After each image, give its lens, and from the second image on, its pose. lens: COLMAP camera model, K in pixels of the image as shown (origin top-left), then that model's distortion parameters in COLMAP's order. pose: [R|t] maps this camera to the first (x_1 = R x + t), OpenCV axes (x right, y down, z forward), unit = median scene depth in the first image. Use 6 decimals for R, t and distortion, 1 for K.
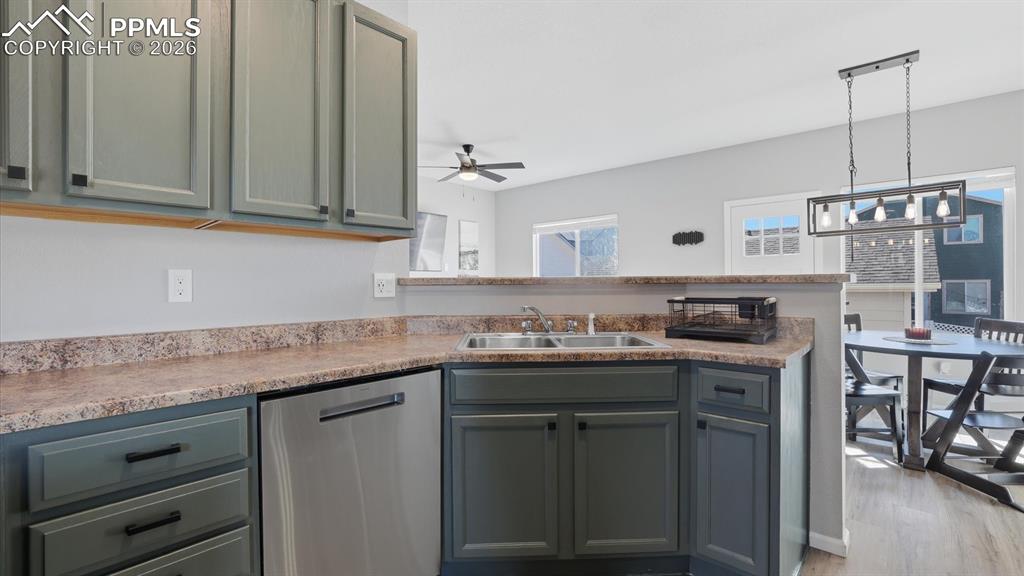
lens RADIAL K [[449.9, 0, 503.1], [0, 449.9, 285.1], [0, 0, 1]] dist [-0.031521, 0.006117]
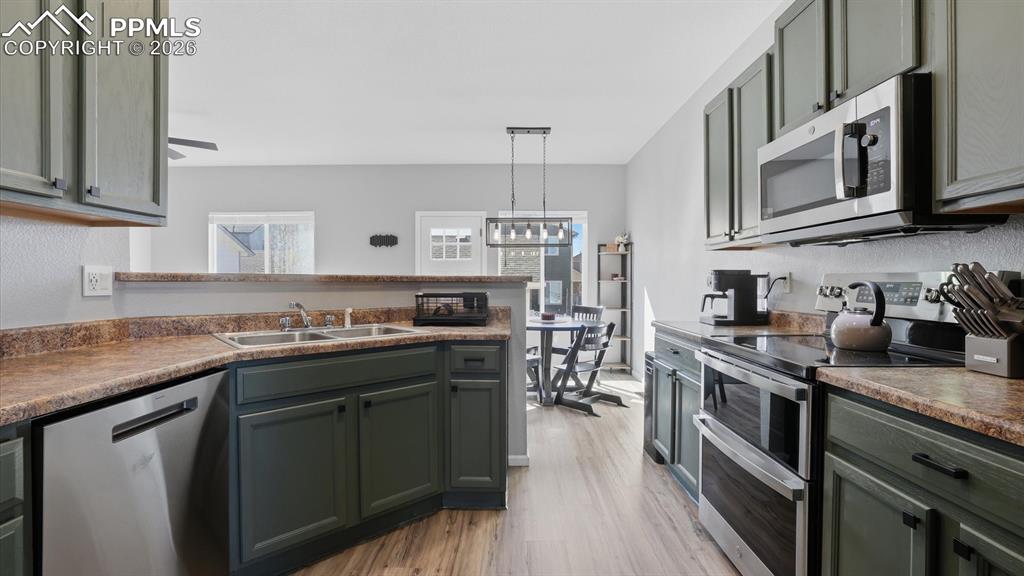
lens RADIAL K [[449.9, 0, 504.7], [0, 449.9, 285.7], [0, 0, 1]] dist [-0.031521, 0.006117]
pose [[0.751070, 0.001891, 0.660220, -0.233547], [-0.006044, 0.999974, 0.004012, 0.001524], [-0.660195, -0.007004, 0.751062, -0.069846]]
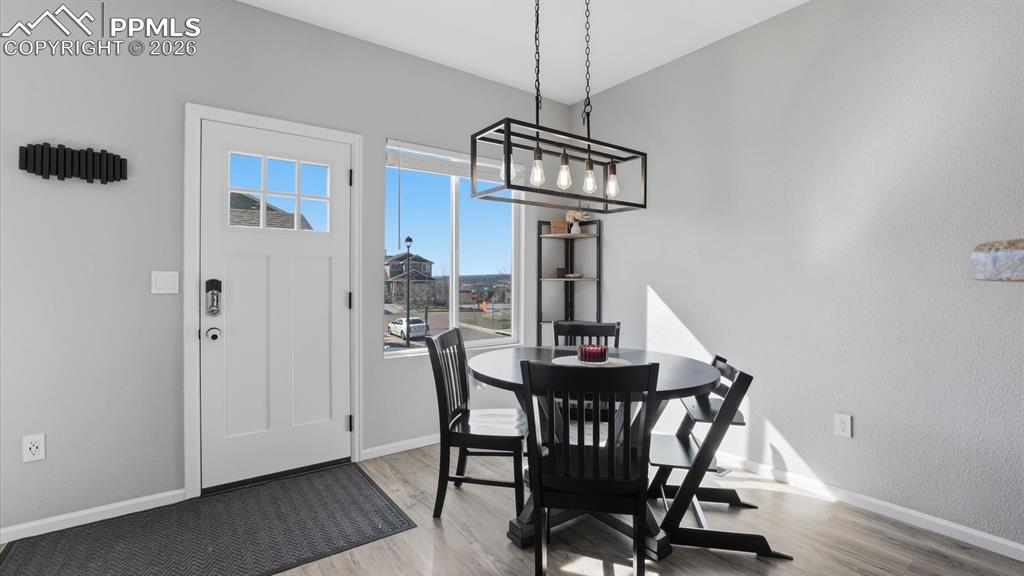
lens RADIAL K [[449.9, 0, 515.5], [0, 449.9, 279.7], [0, 0, 1]] dist [-0.031521, 0.006117]
pose [[0.189664, 0.005845, 0.981832, 0.282352], [-0.002473, 0.999982, -0.005476, -0.007139], [-0.981846, -0.001390, 0.189675, 1.385324]]
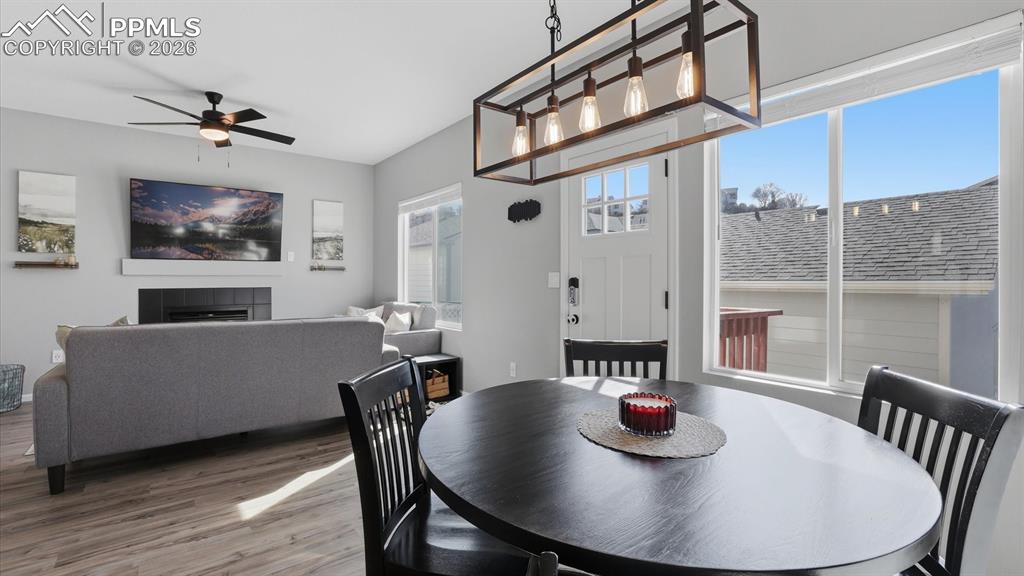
lens RADIAL K [[449.9, 0, 496.5], [0, 449.9, 278.3], [0, 0, 1]] dist [-0.031521, 0.006117]
pose [[0.983136, 0.009371, -0.182634, 1.242452], [-0.010036, 0.999946, -0.002713, -0.004089], [0.182598, 0.004500, 0.983177, 0.824750]]
